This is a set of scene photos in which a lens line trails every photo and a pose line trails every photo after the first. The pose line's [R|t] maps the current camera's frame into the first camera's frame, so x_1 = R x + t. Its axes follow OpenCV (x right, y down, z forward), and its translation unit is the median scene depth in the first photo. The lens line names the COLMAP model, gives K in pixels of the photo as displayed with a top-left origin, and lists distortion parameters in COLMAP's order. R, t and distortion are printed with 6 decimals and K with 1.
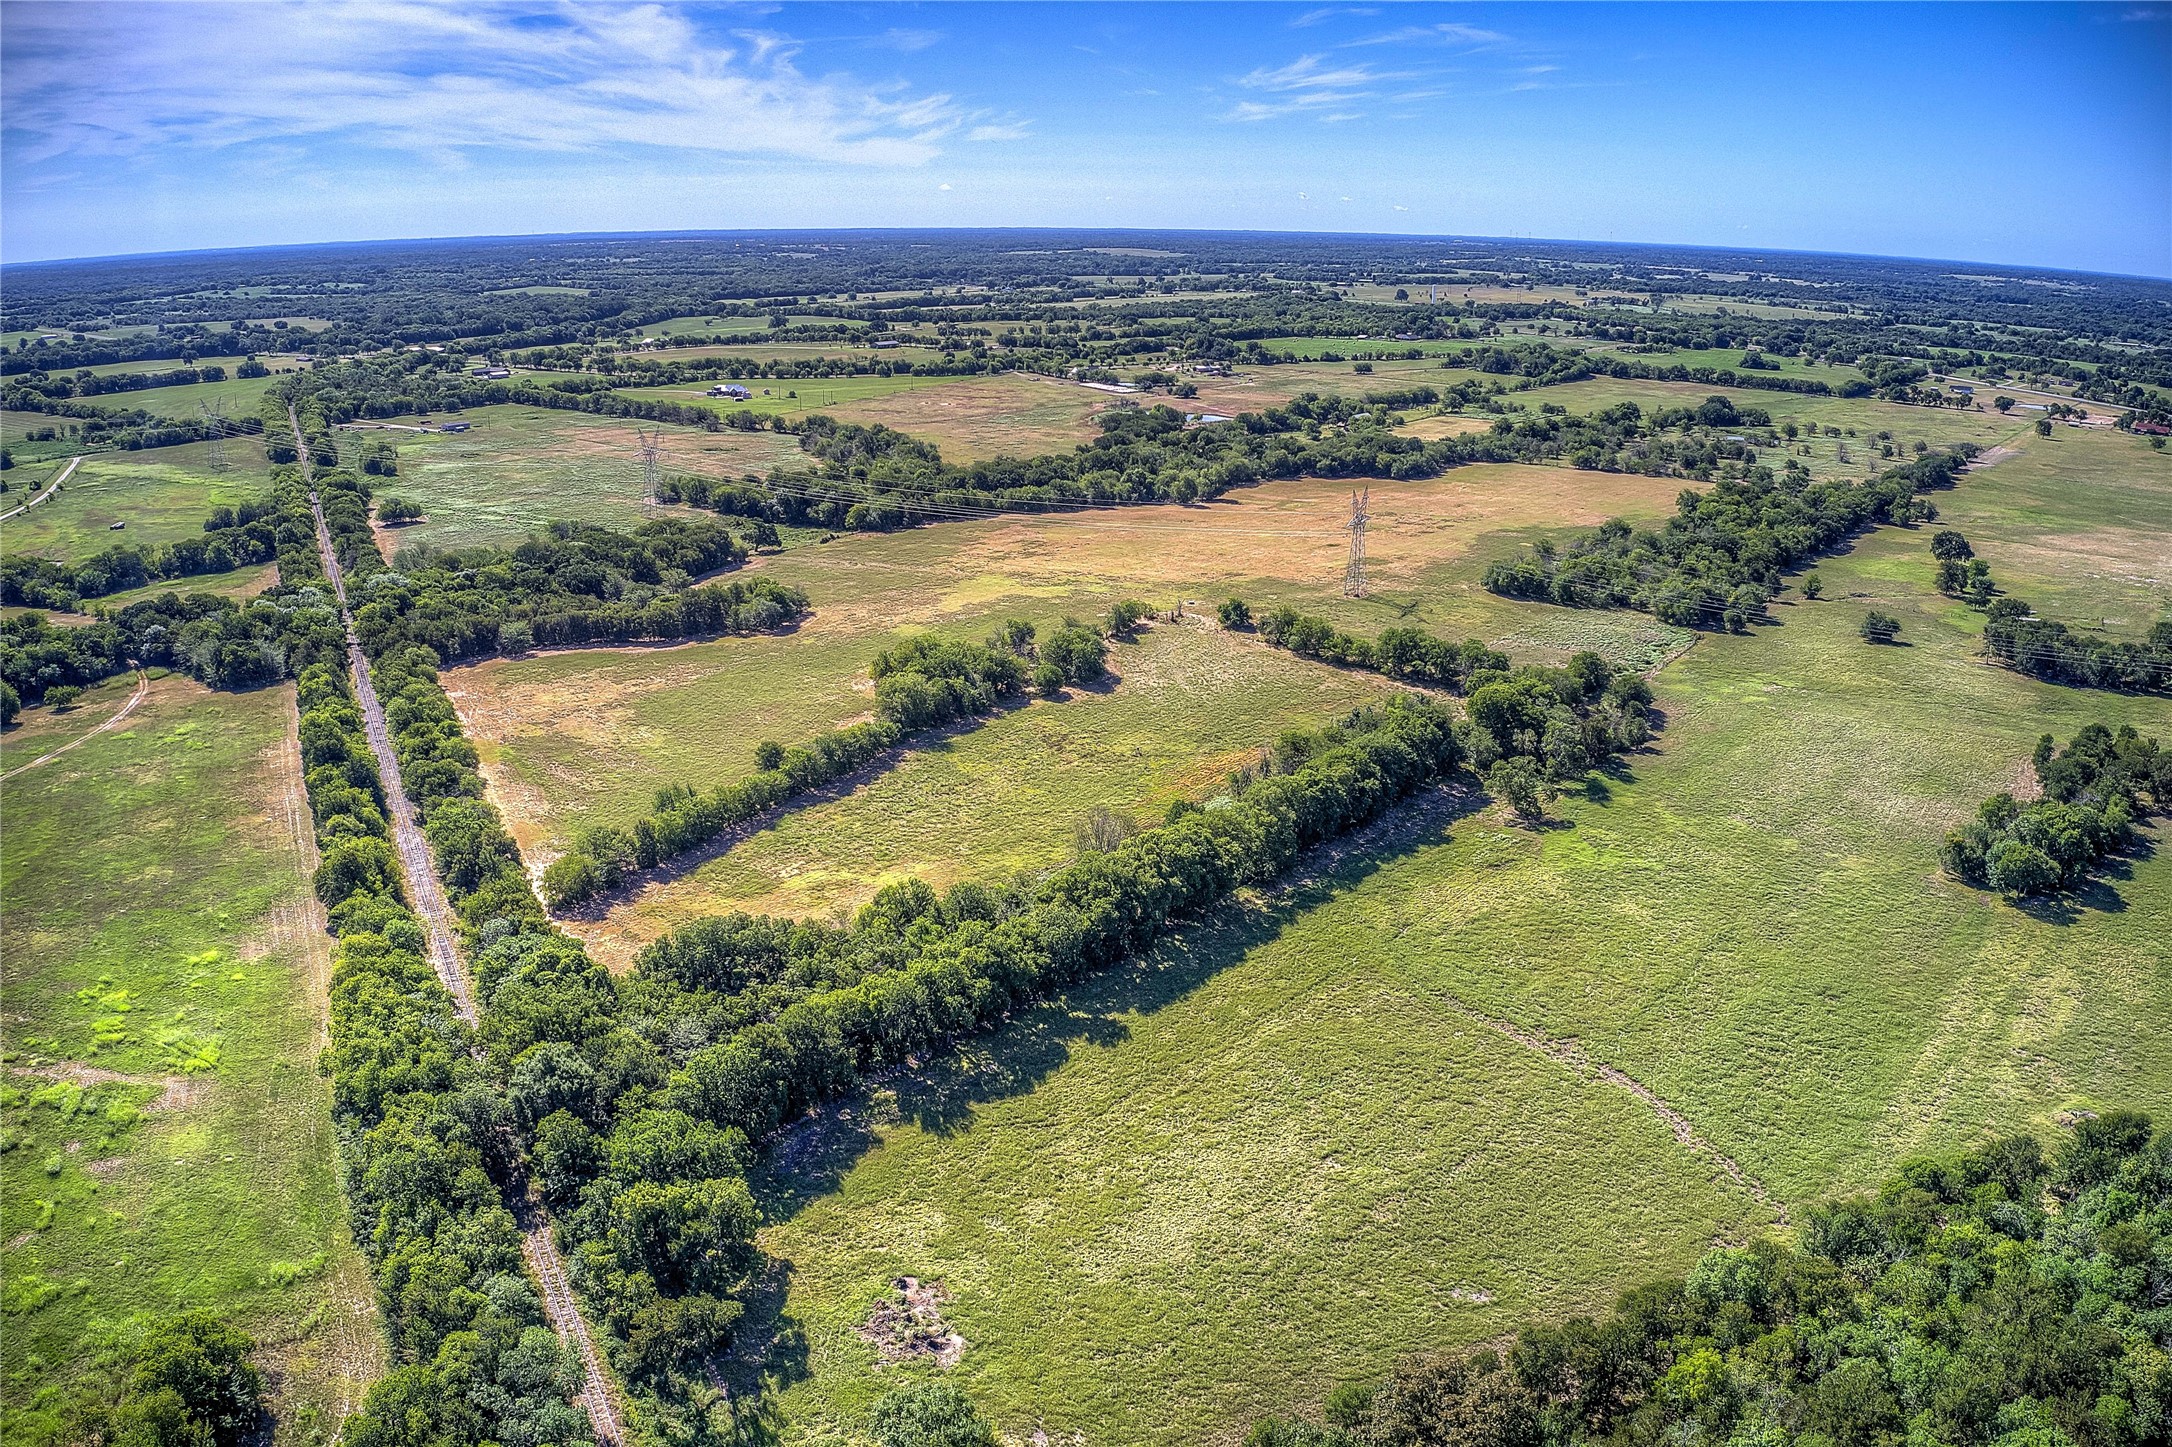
lens RADIAL K [[1702.7, 0, 1086.0], [0, 1702.7, 723.5], [0, 0, 1]] dist [-0.183516, 0.026306]
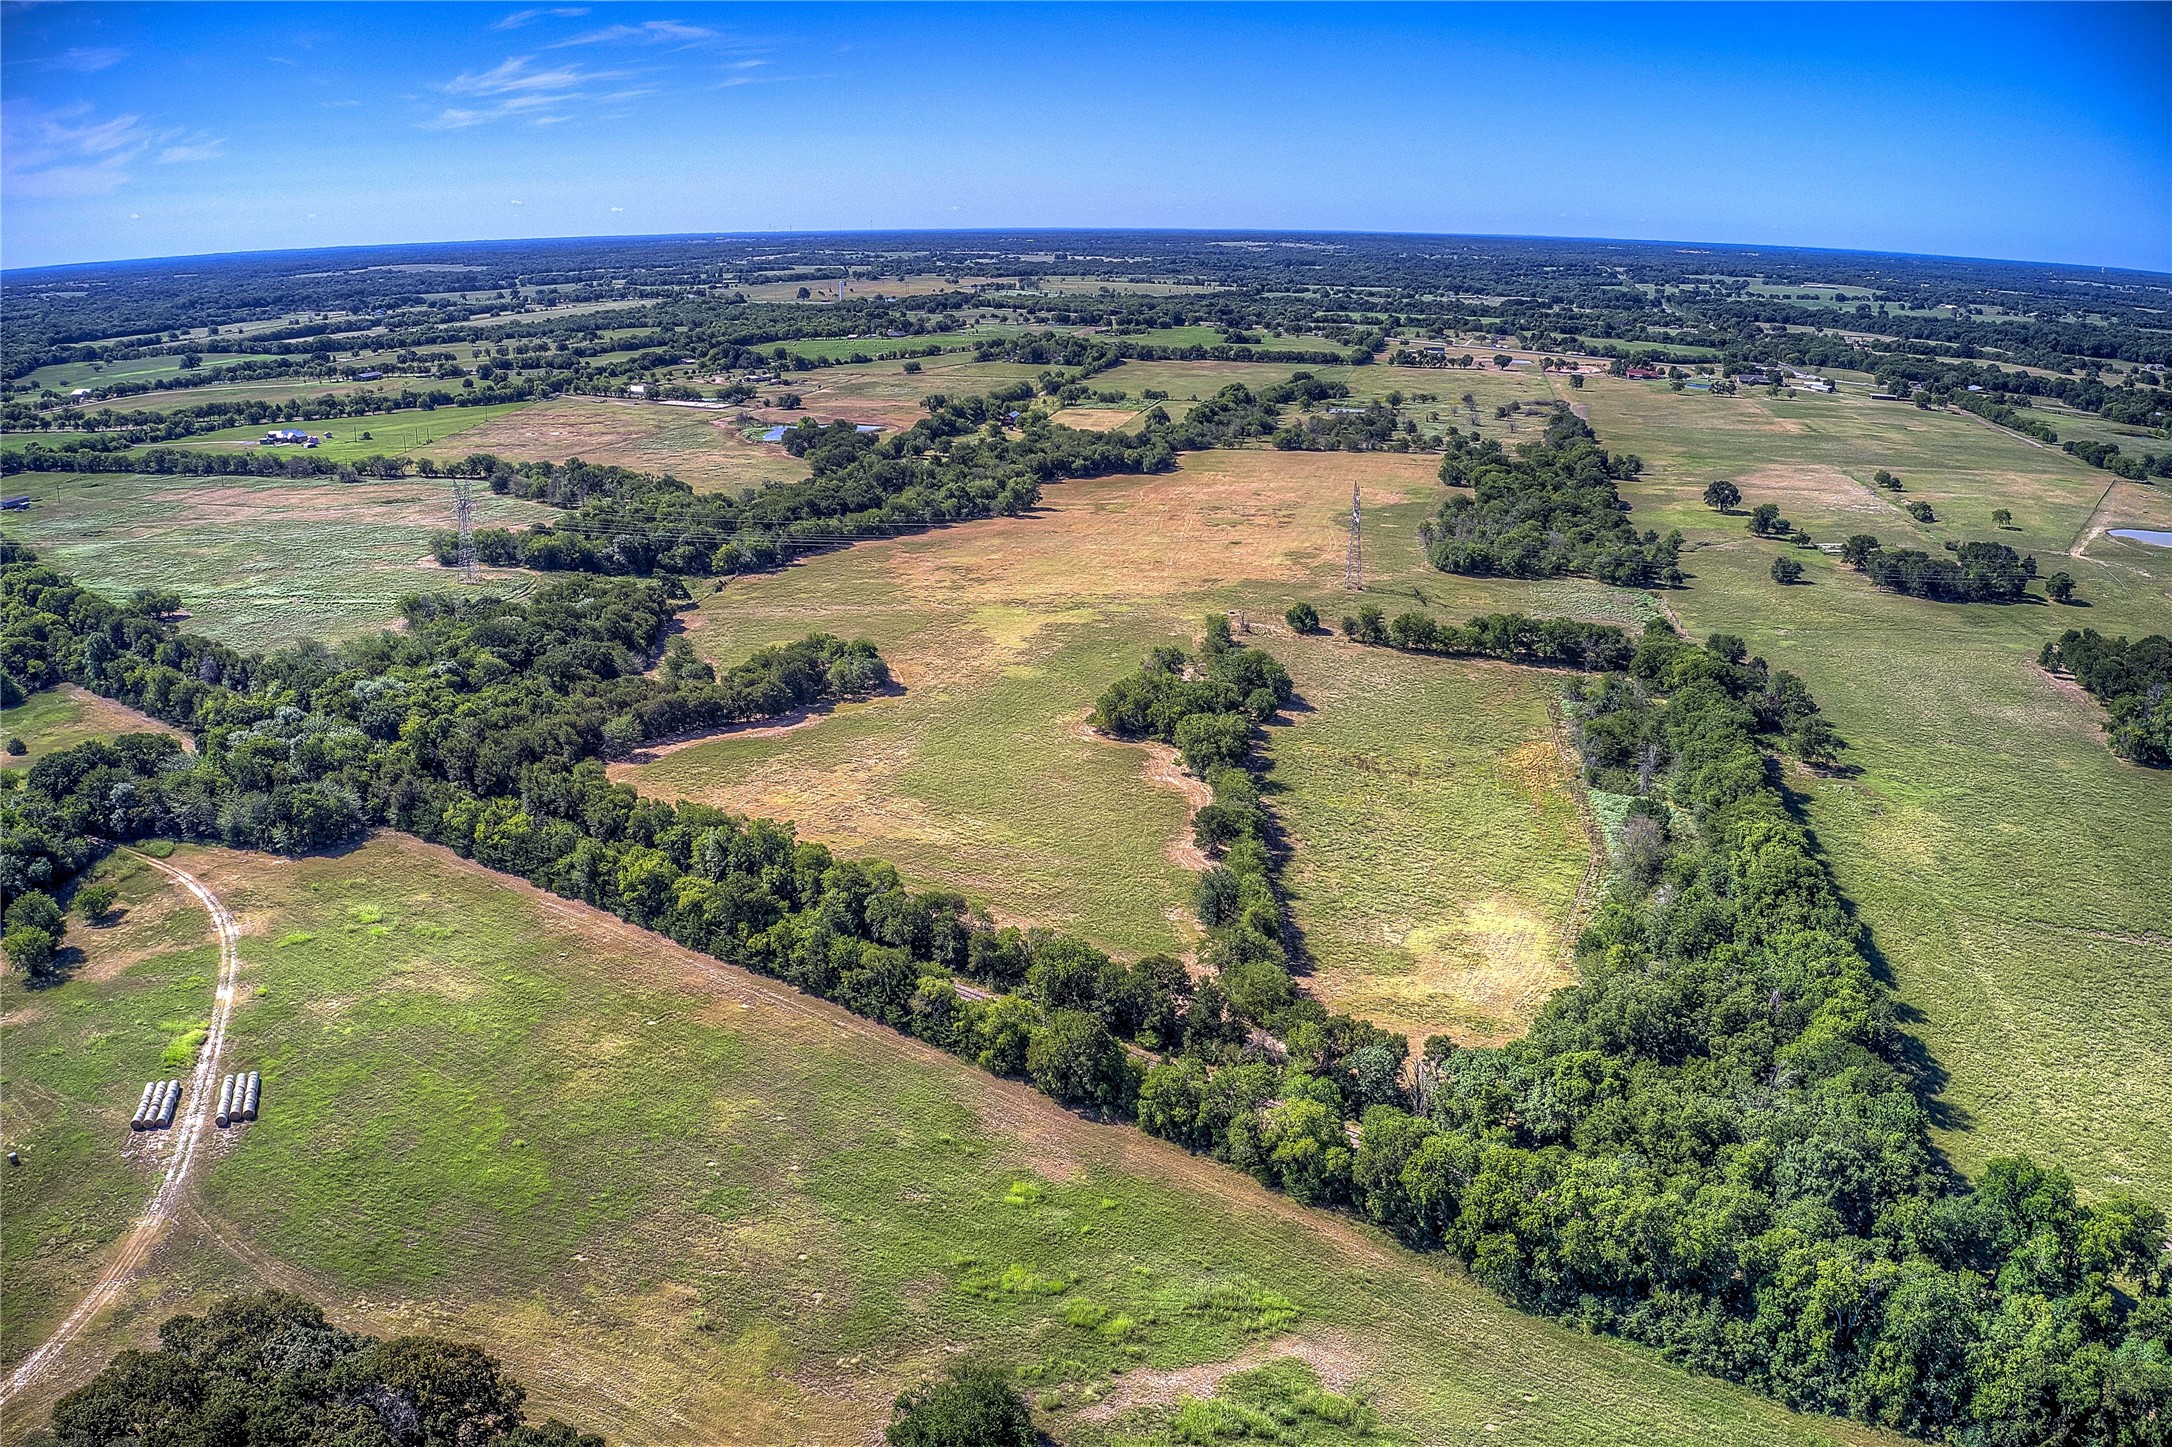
lens RADIAL K [[1702.7, 0, 1086.0], [0, 1702.7, 723.5], [0, 0, 1]] dist [-0.183516, 0.026306]
pose [[0.901700, -0.129661, 0.412462, -0.277339], [0.128899, 0.991210, 0.029804, -0.030763], [-0.412701, 0.026292, 0.910487, 0.091473]]
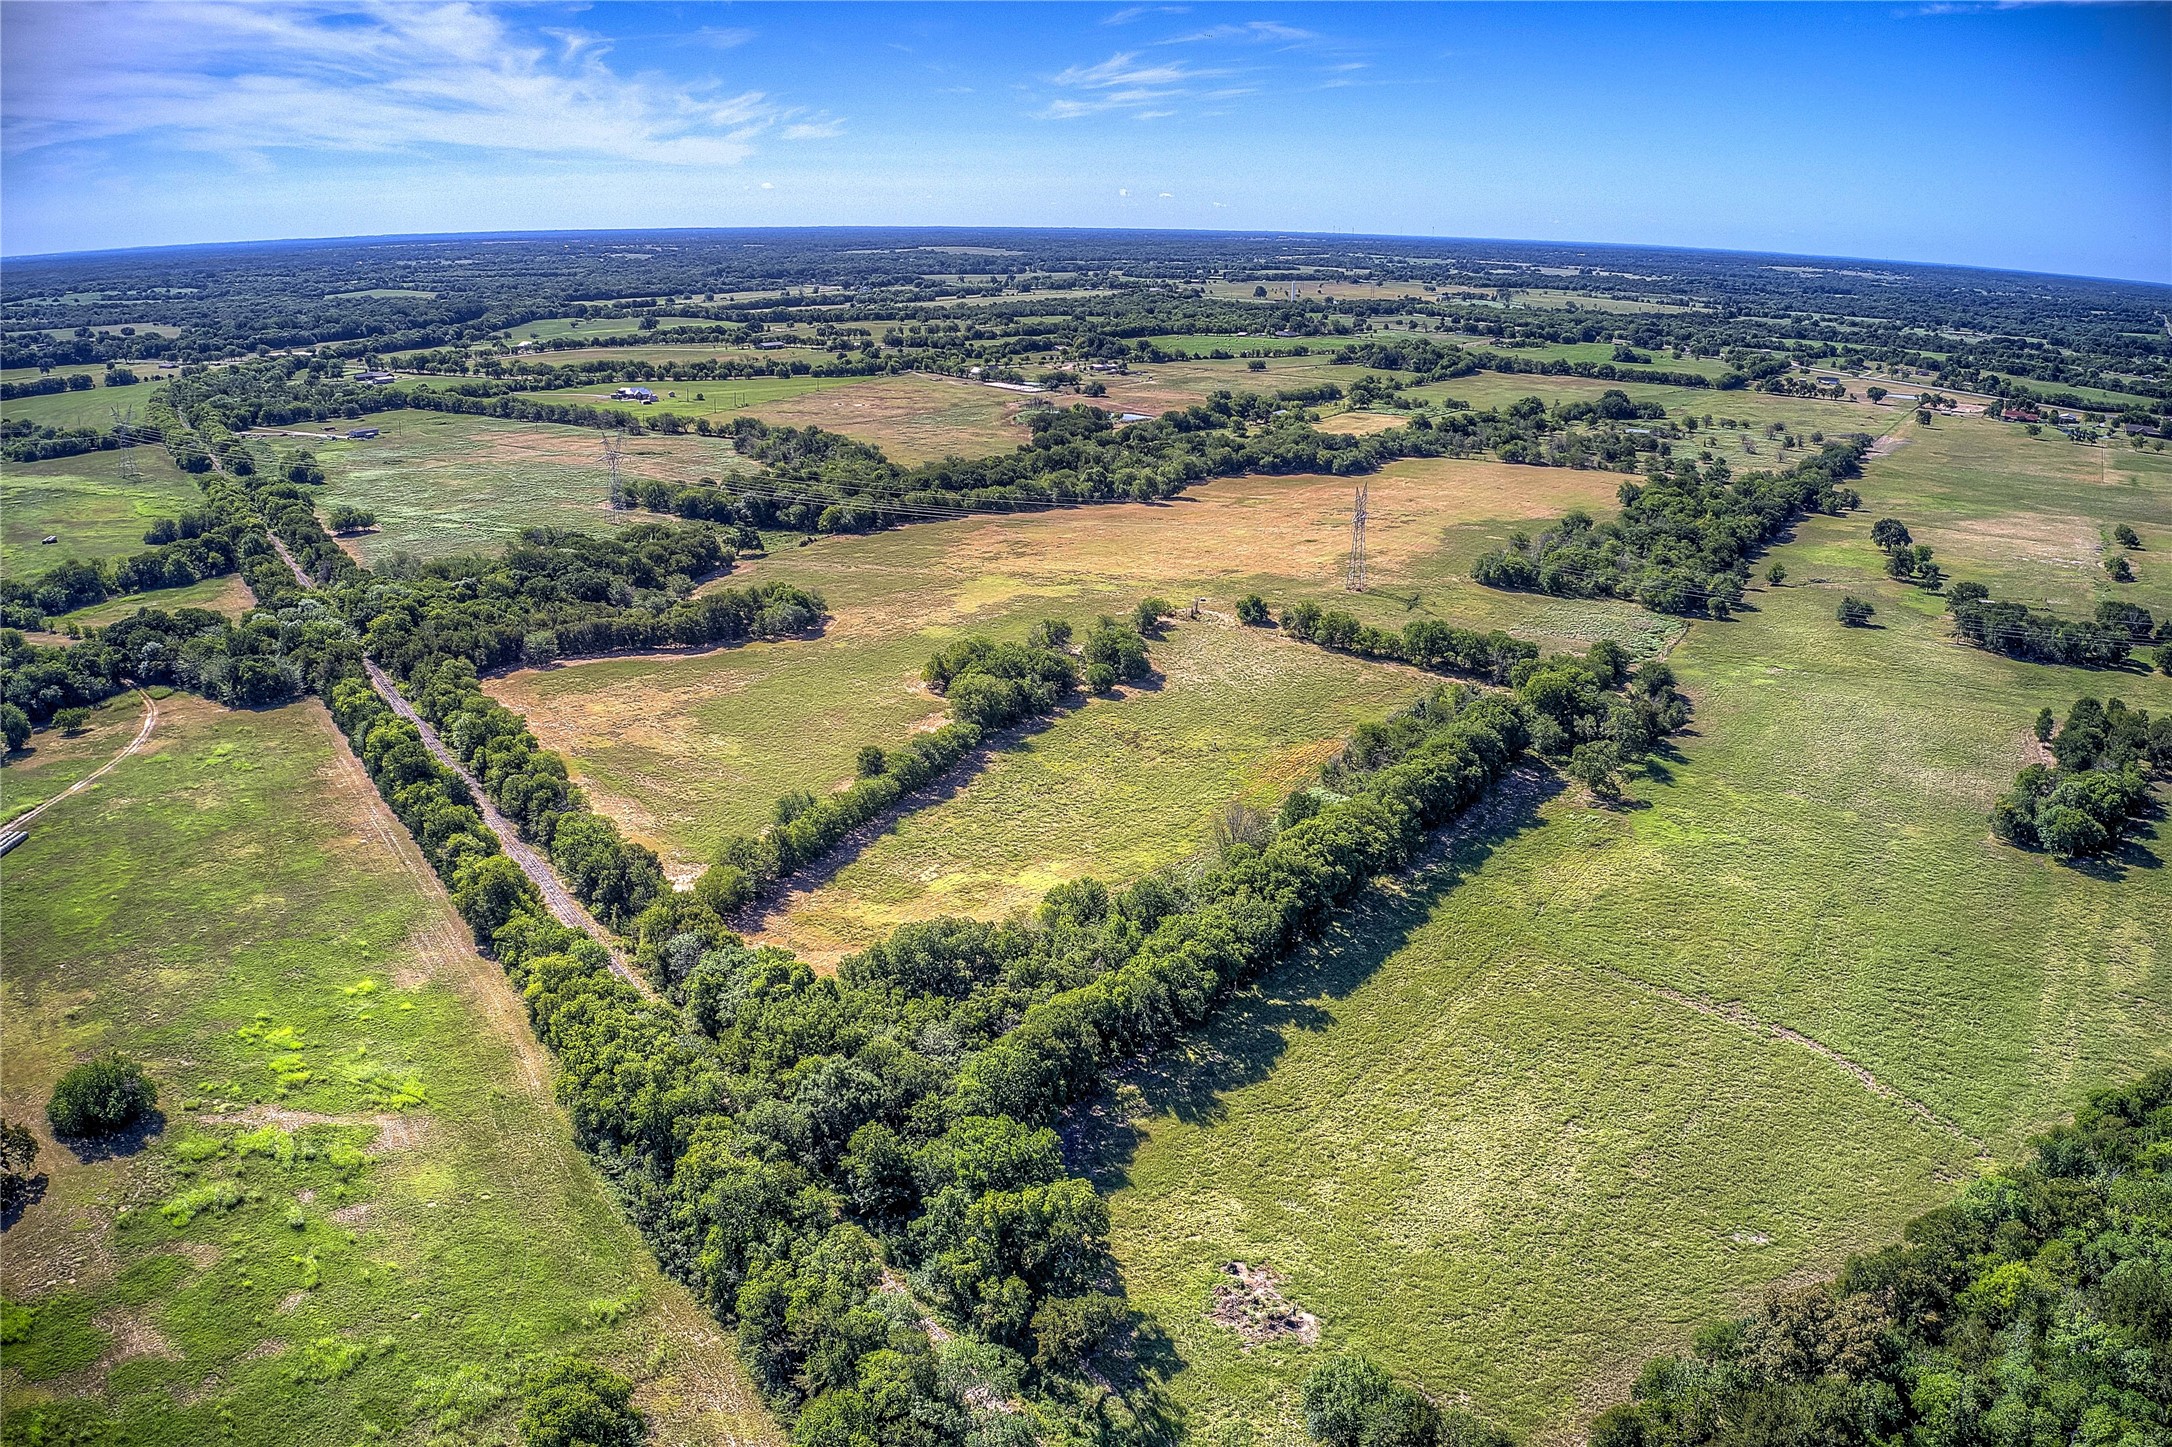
lens RADIAL K [[1702.7, 0, 1086.0], [0, 1702.7, 723.5], [0, 0, 1]] dist [-0.183516, 0.026306]
pose [[0.994344, -0.025152, 0.103189, -0.074248], [0.025014, 0.999684, 0.002623, -0.000908], [-0.103223, -0.000027, 0.994658, -0.002612]]
